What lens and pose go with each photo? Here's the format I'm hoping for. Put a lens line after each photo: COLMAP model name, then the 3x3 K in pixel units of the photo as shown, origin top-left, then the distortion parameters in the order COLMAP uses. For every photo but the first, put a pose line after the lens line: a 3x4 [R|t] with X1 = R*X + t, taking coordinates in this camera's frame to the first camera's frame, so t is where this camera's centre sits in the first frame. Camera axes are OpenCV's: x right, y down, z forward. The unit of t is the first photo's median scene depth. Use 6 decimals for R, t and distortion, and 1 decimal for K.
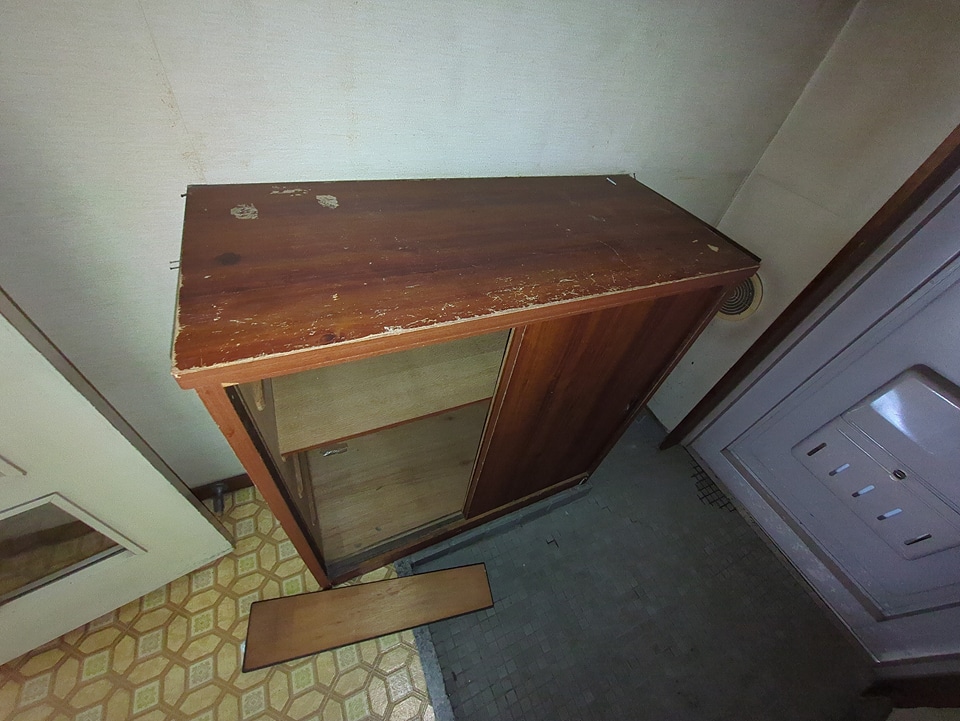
lens RADIAL K [[378.3, 0, 483.4], [0, 378.3, 358.4], [0, 0, 1]] dist [-0.003483, 0.000785]
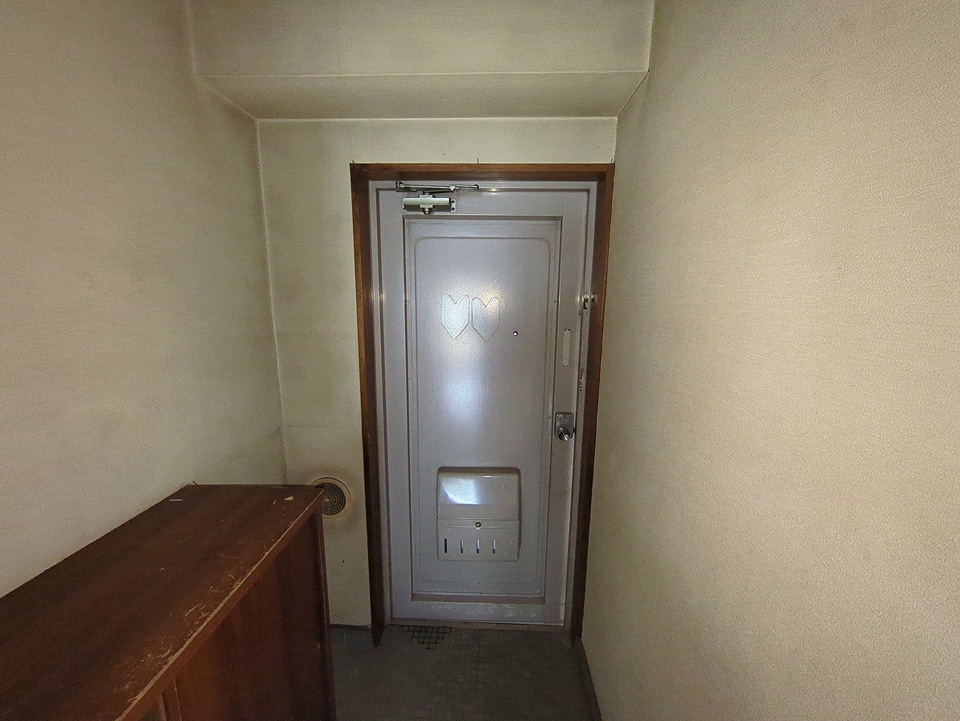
lens RADIAL K [[378.3, 0, 483.4], [0, 378.3, 358.4], [0, 0, 1]] dist [-0.003483, 0.000785]
pose [[0.442410, -0.293113, 0.847560, -0.077876], [0.690171, 0.714759, -0.113069, -0.007260], [-0.572659, 0.634984, 0.518514, -0.343465]]
